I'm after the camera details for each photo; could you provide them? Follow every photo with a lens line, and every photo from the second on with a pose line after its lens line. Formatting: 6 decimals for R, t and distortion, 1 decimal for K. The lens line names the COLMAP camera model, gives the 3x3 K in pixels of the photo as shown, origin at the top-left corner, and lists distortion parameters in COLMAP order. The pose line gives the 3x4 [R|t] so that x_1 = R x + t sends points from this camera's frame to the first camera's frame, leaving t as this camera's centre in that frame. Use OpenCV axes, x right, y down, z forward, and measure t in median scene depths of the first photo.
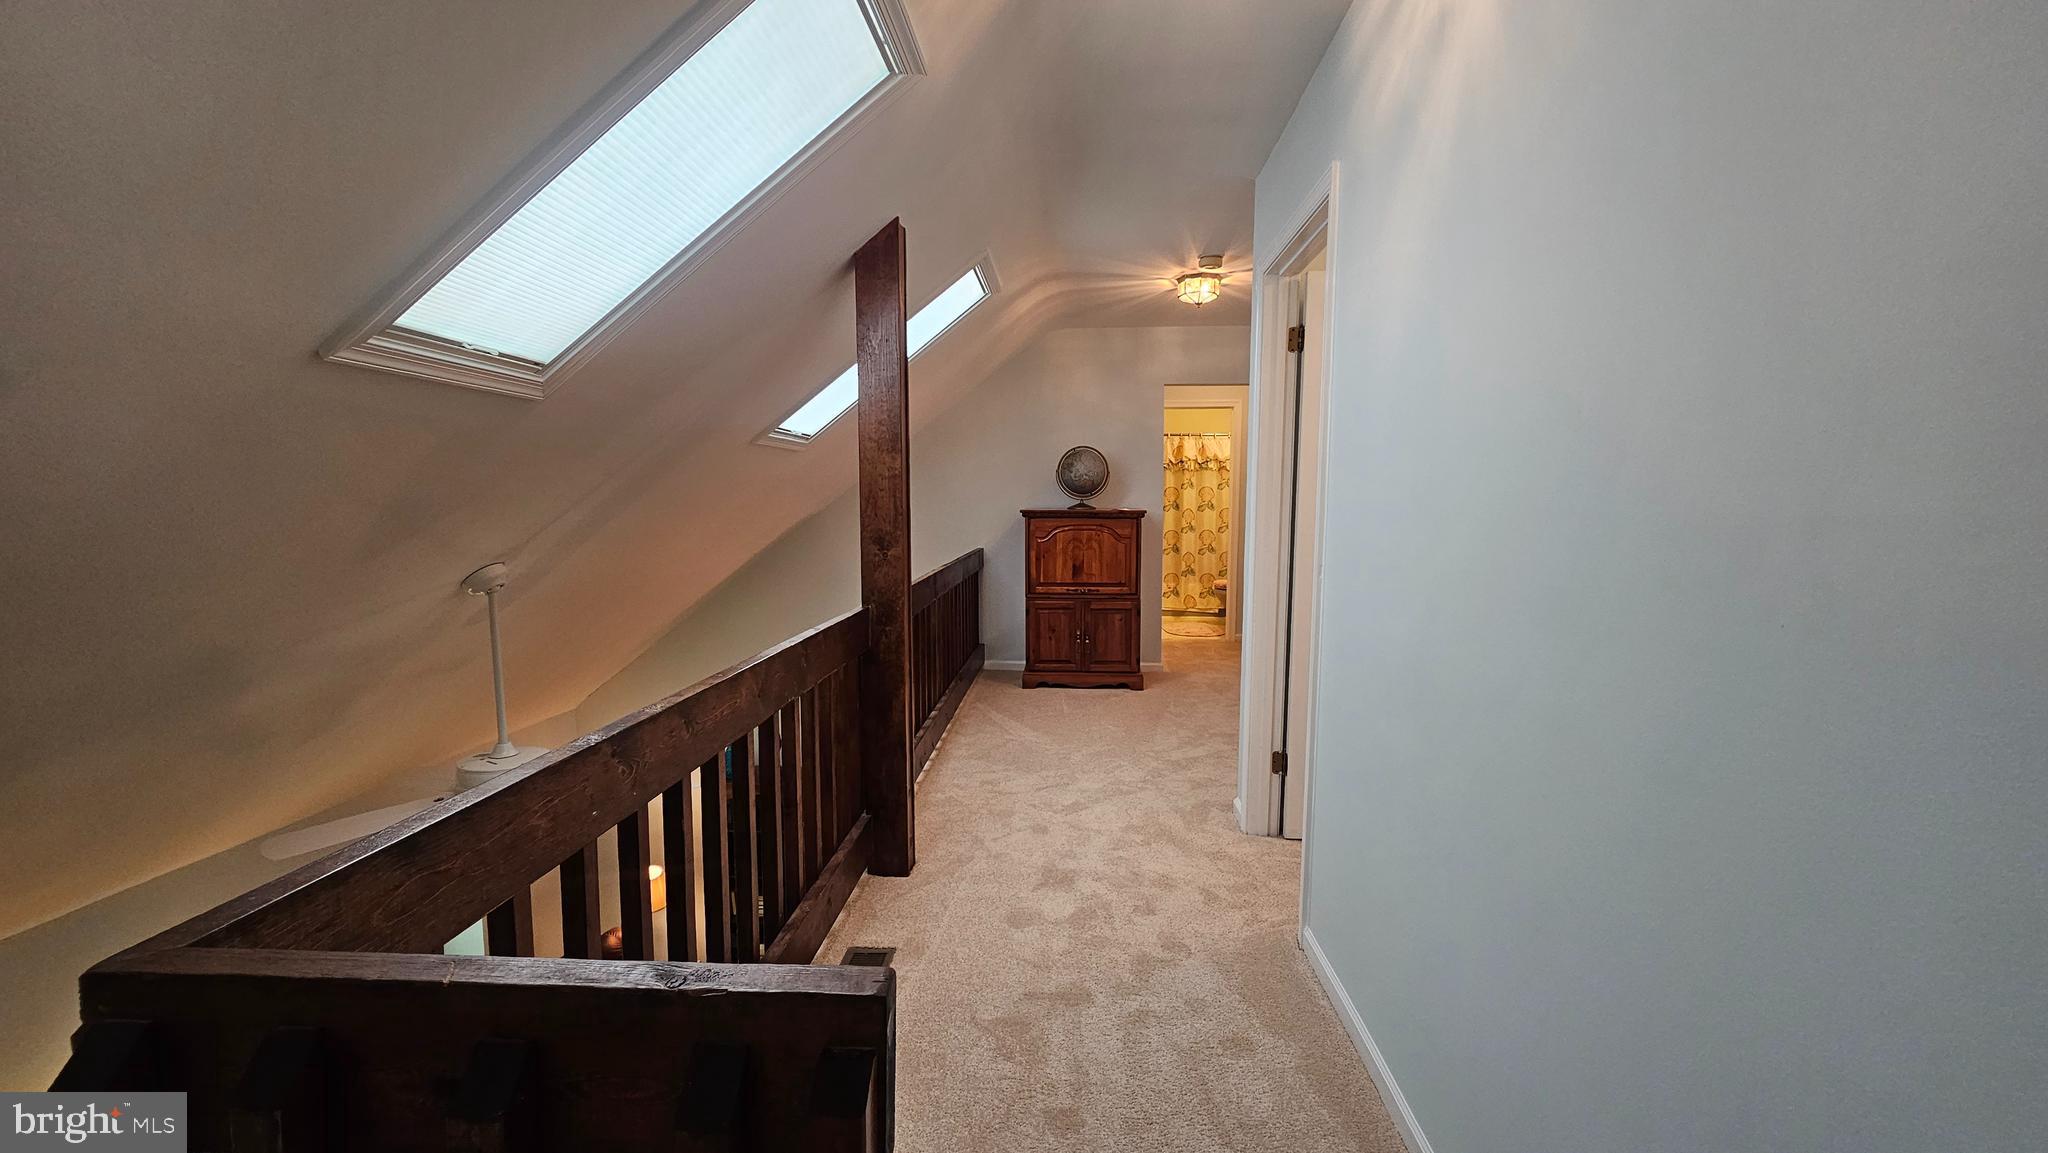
lens RADIAL K [[838.2, 0, 1030.4], [0, 838.2, 582.2], [0, 0, 1]] dist [-0.004203, 0.000676]
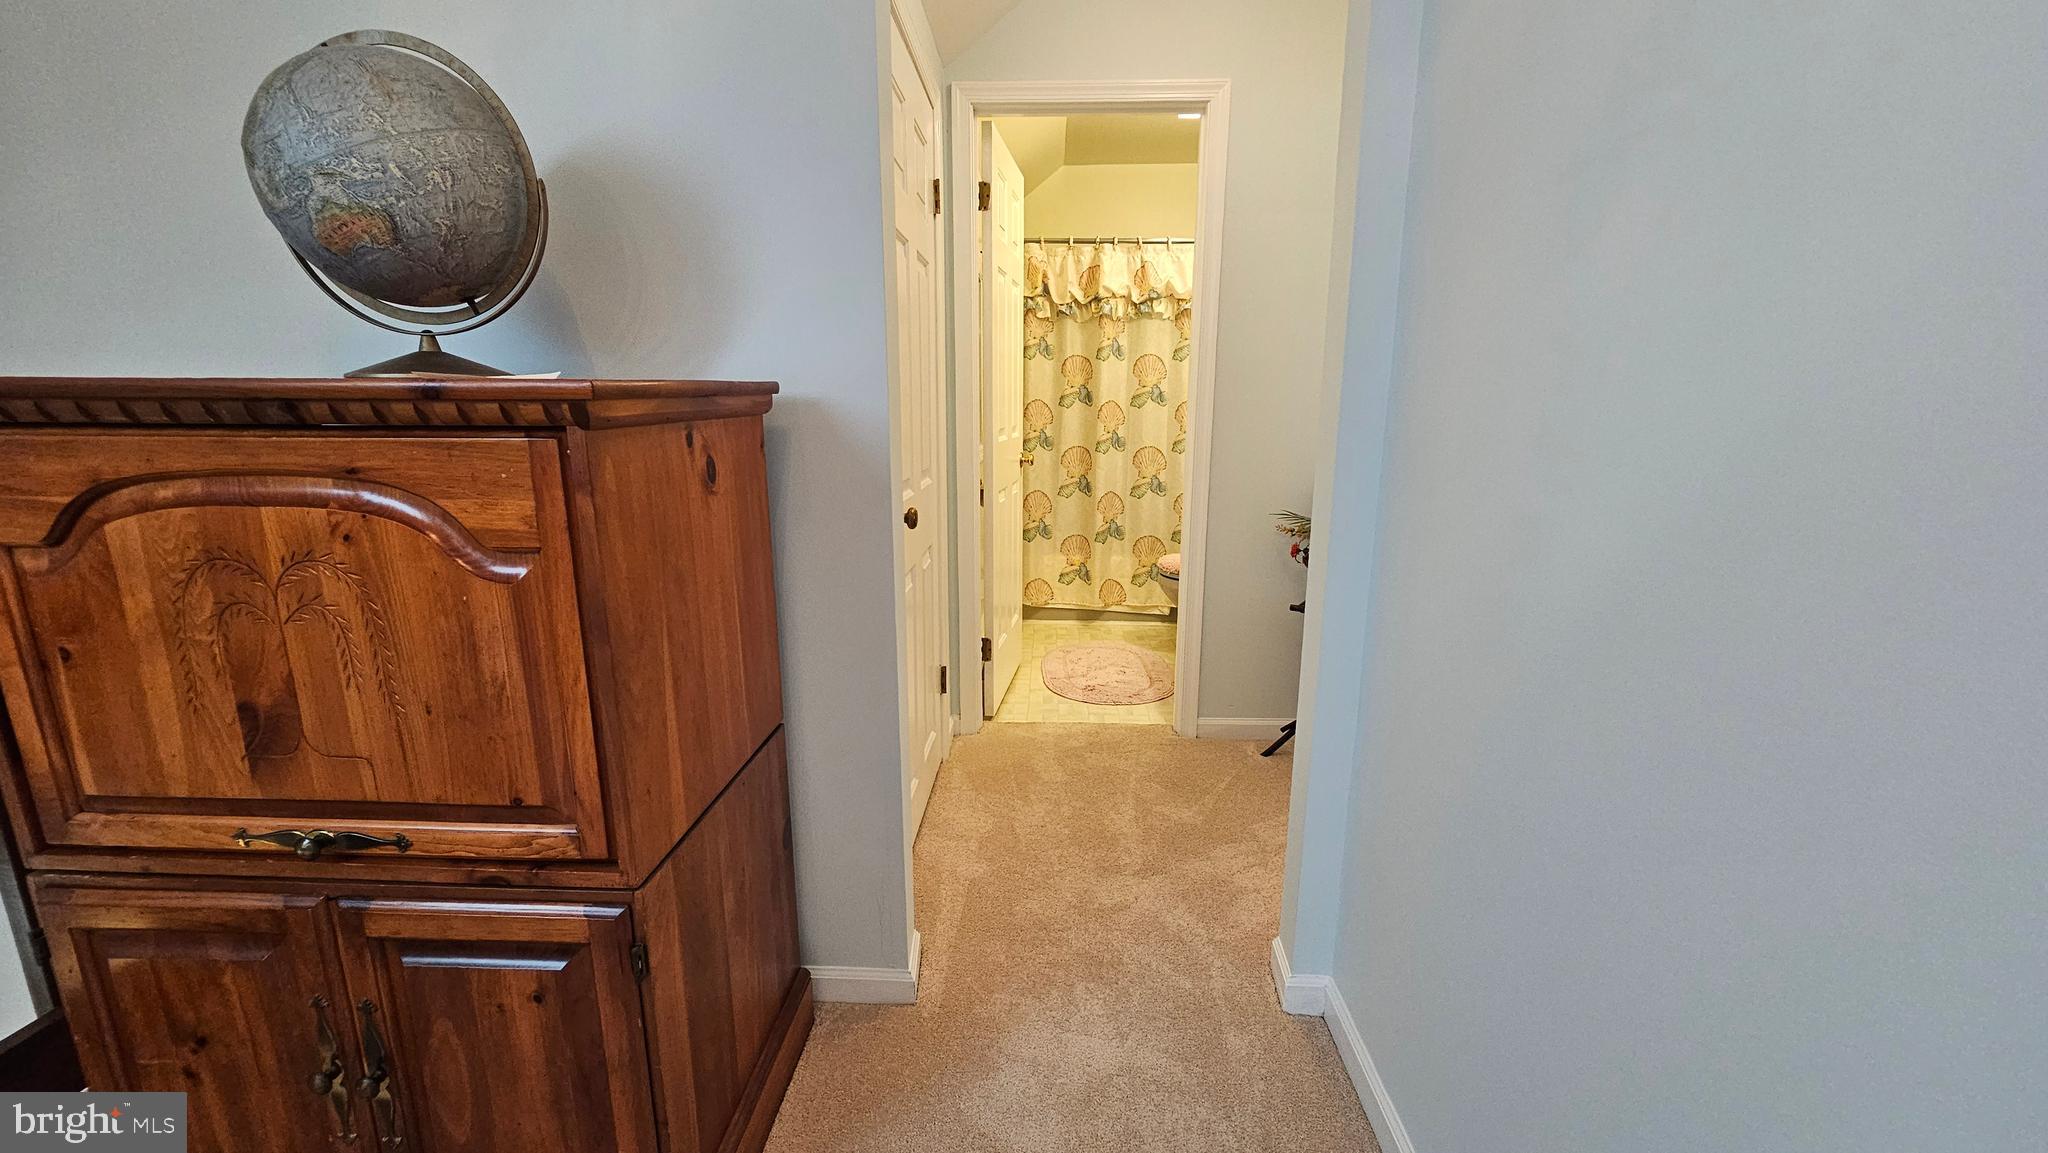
lens RADIAL K [[838.2, 0, 1030.4], [0, 838.2, 582.2], [0, 0, 1]] dist [-0.004203, 0.000676]
pose [[0.999746, -0.001756, 0.022473, 0.131548], [-0.000886, 0.993127, 0.117034, -0.041163], [-0.022524, -0.117025, 0.992874, 0.512871]]
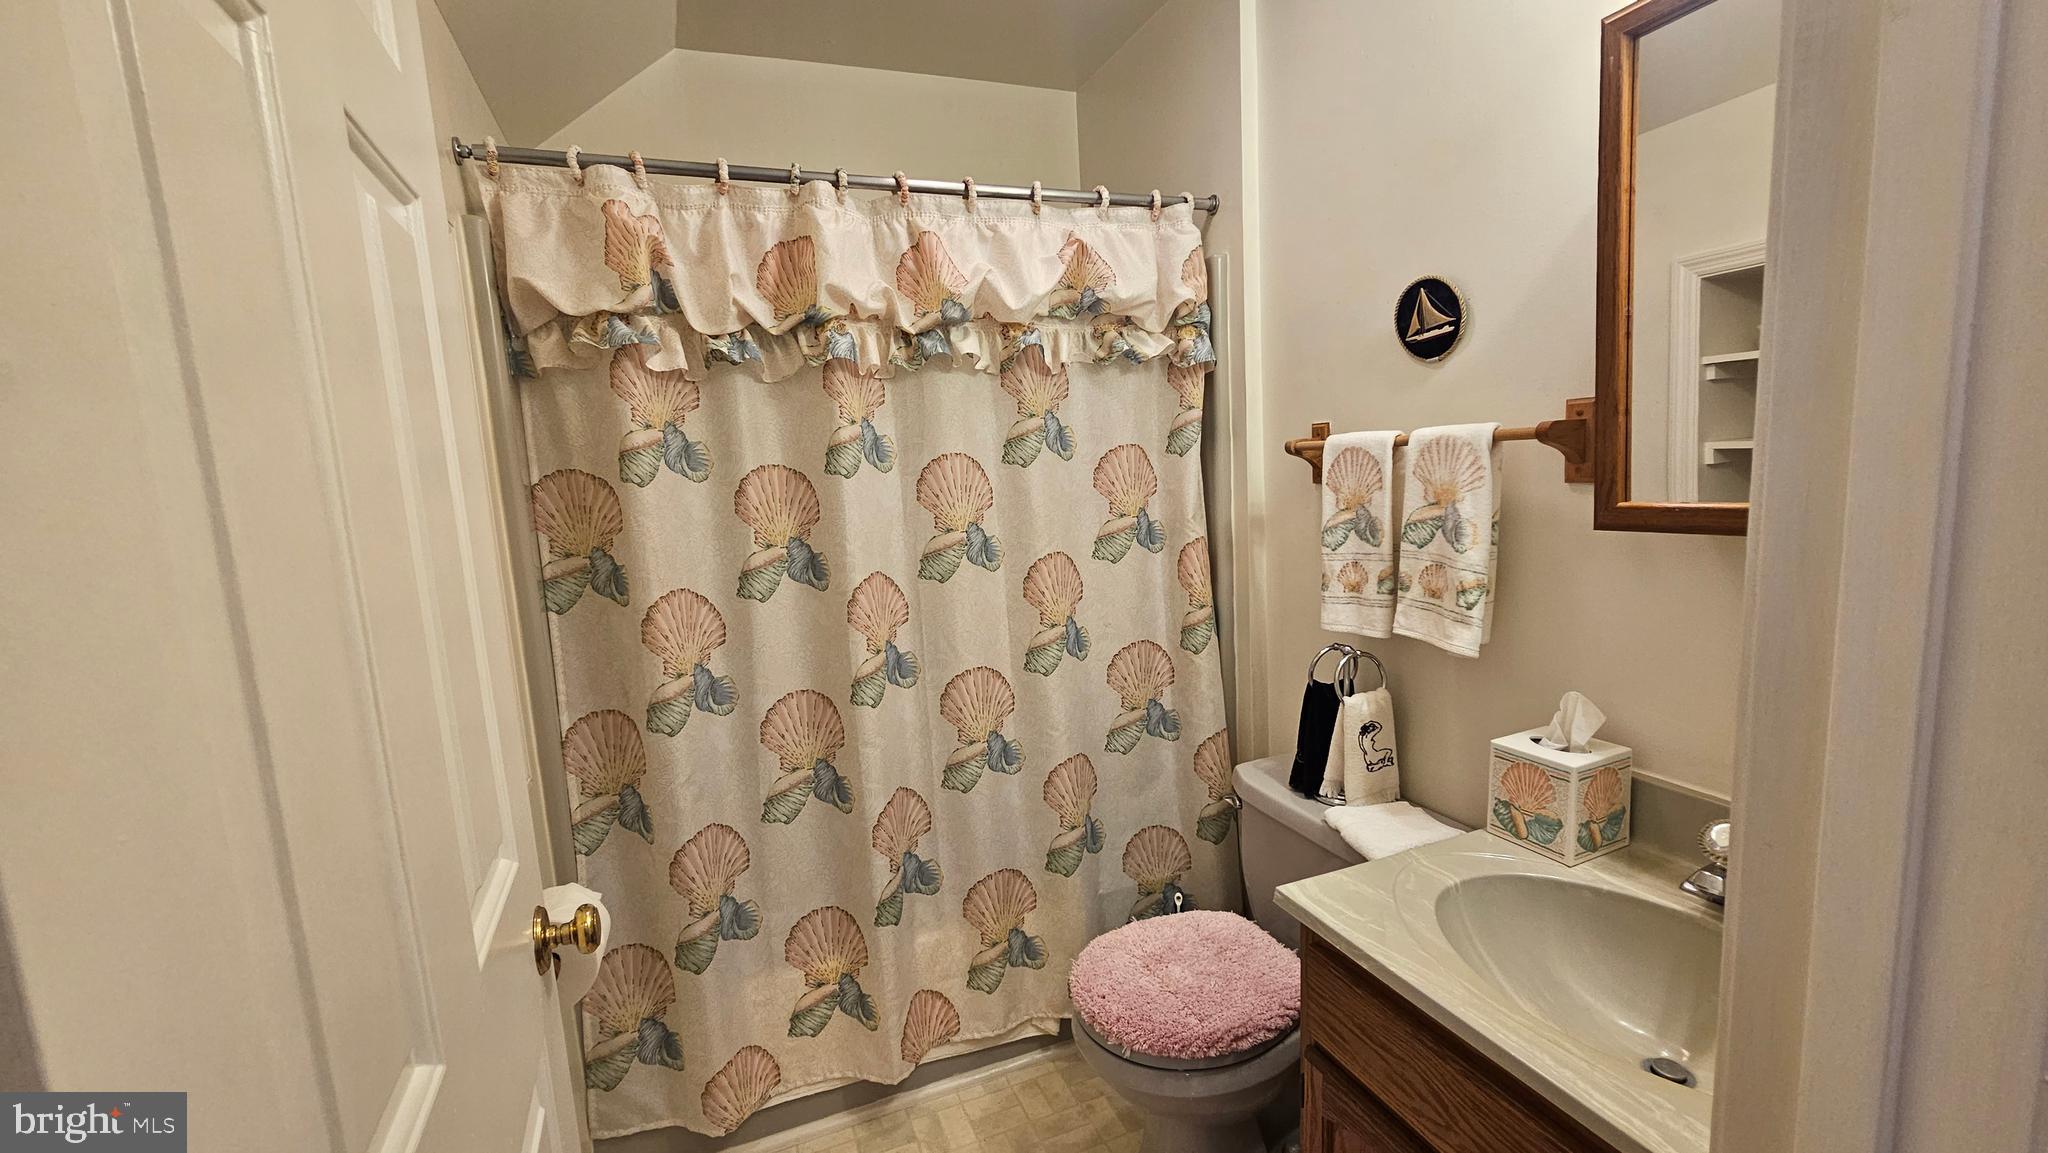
lens RADIAL K [[838.2, 0, 1030.4], [0, 838.2, 582.2], [0, 0, 1]] dist [-0.004203, 0.000676]
pose [[0.904915, -0.109638, 0.411227, 0.141805], [0.095014, 0.993905, 0.055908, -0.093453], [-0.414850, -0.011519, 0.909817, 0.811175]]
